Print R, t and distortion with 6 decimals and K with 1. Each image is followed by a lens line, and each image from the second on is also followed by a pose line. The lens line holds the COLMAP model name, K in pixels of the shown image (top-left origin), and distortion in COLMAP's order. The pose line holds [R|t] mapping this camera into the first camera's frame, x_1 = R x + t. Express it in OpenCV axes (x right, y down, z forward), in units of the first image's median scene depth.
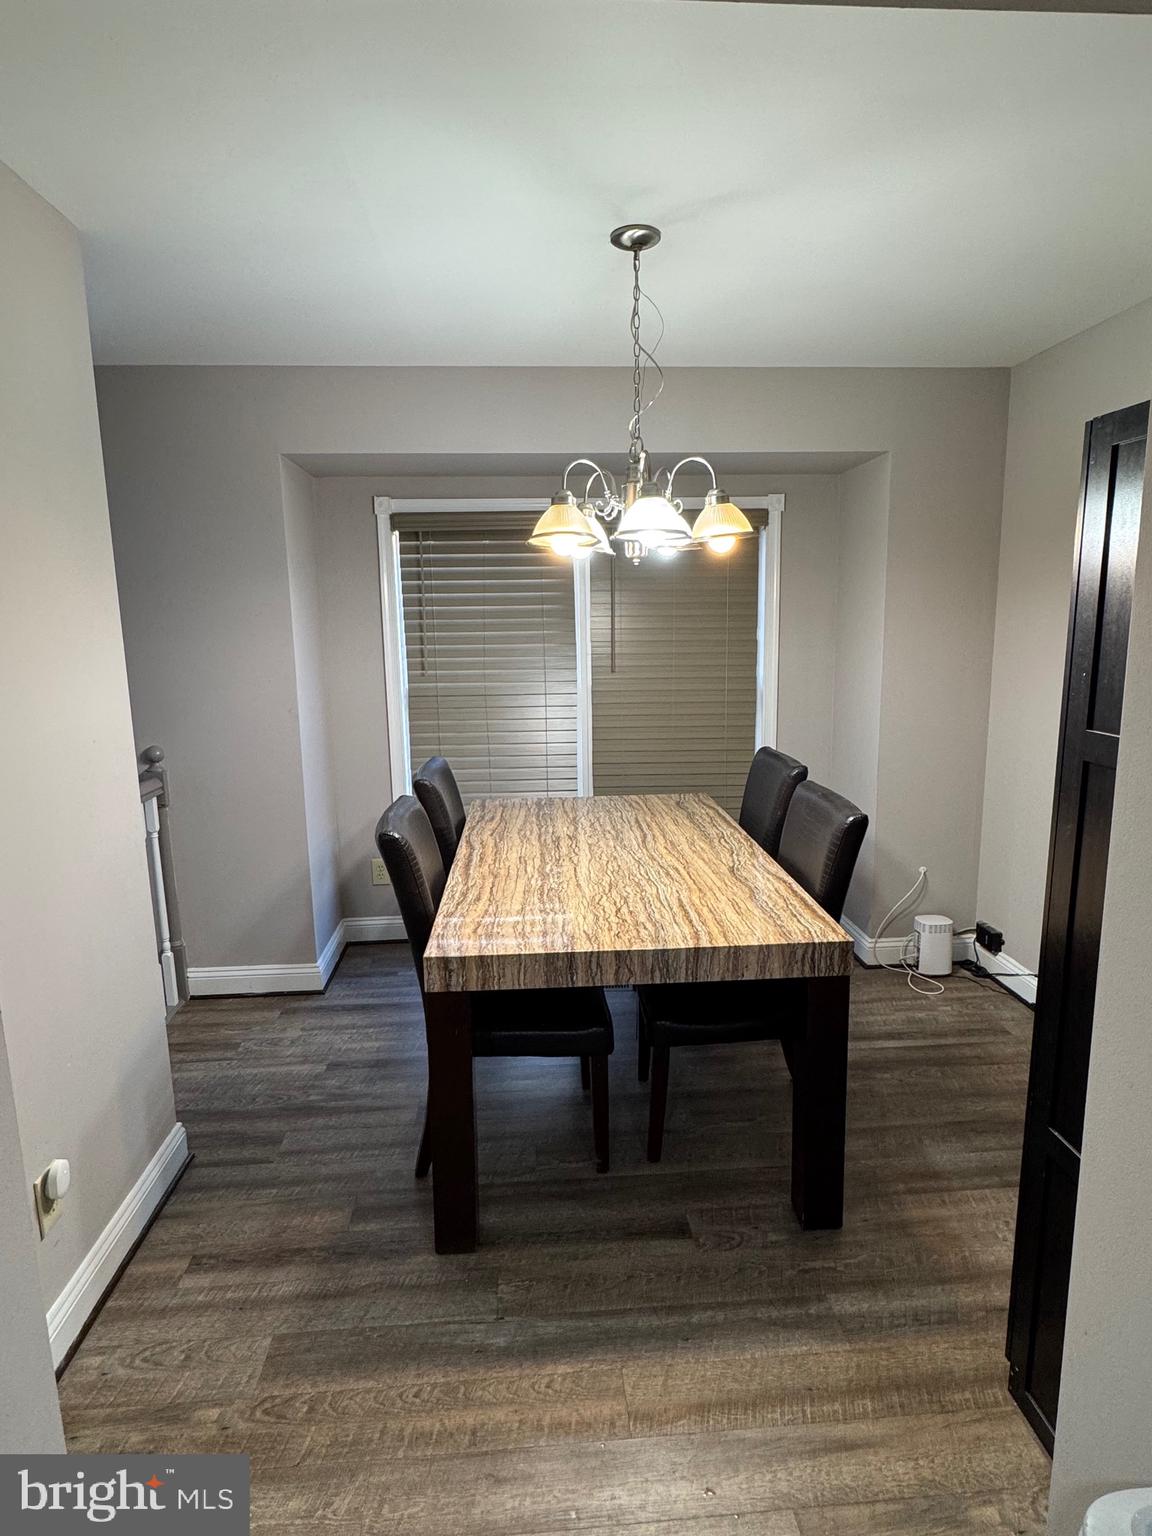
lens RADIAL K [[840.9, 0, 581.7], [0, 840.9, 772.6], [0, 0, 1]] dist [0.004050, 0.000400]
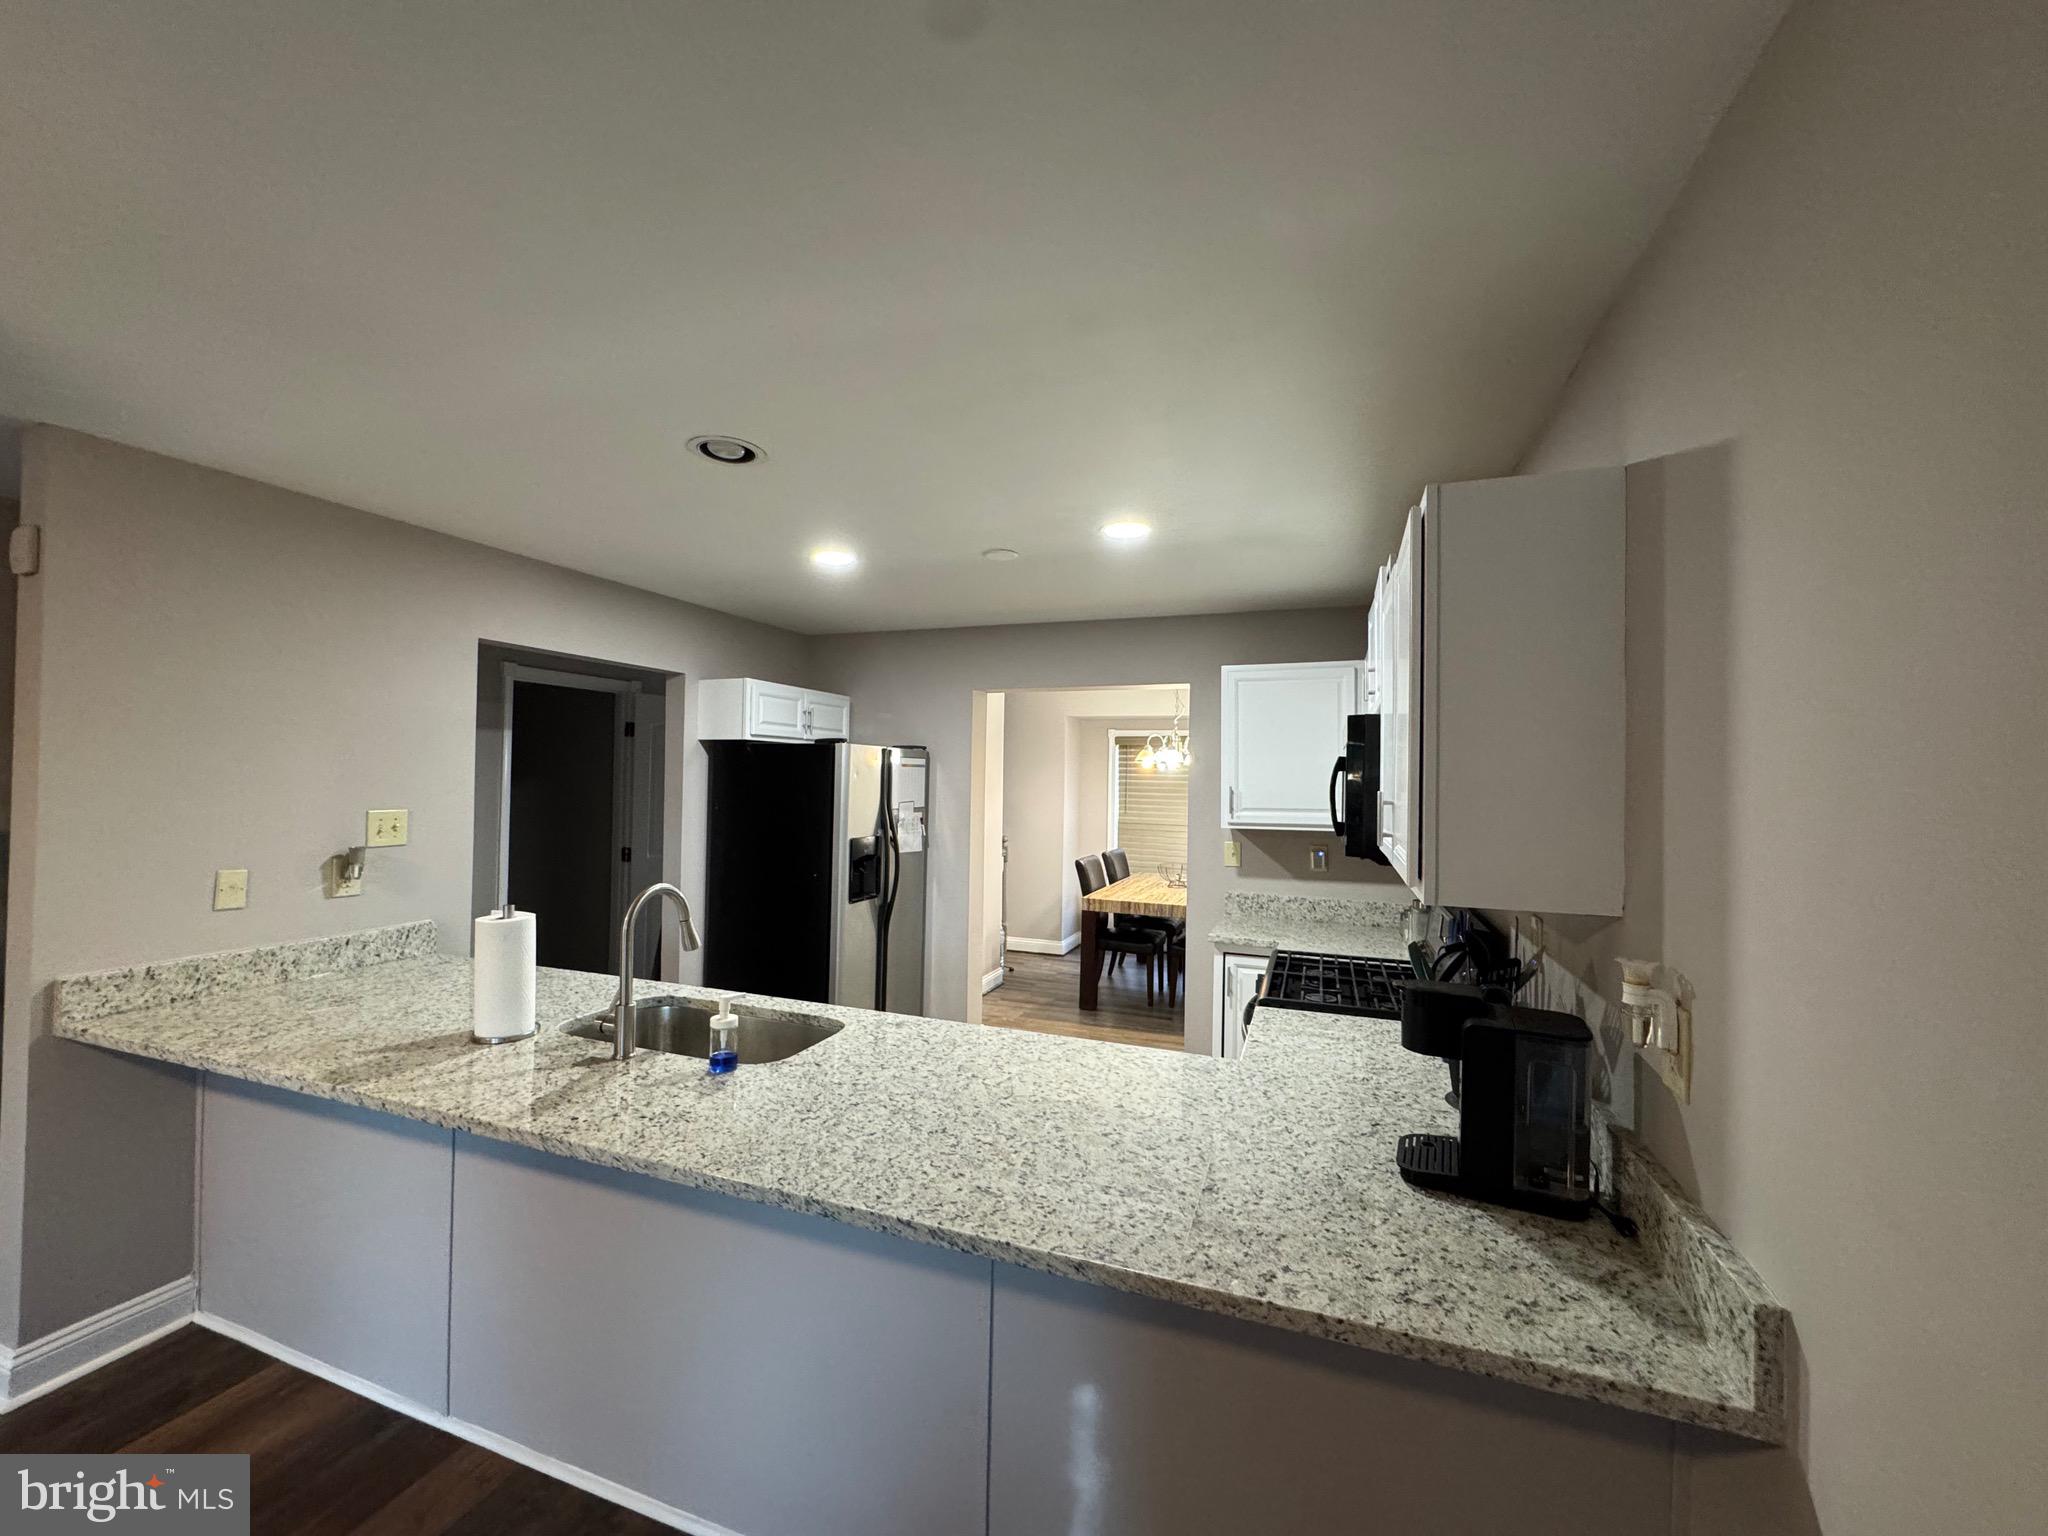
lens RADIAL K [[818.0, 0, 1027.2], [0, 818.0, 768.4], [0, 0, 1]] dist [-0.004114, 0.000616]
pose [[0.908142, 0.017289, -0.418305, 0.744827], [-0.097348, 0.980482, -0.170817, 0.242440], [0.407187, 0.195848, 0.892100, -1.557841]]
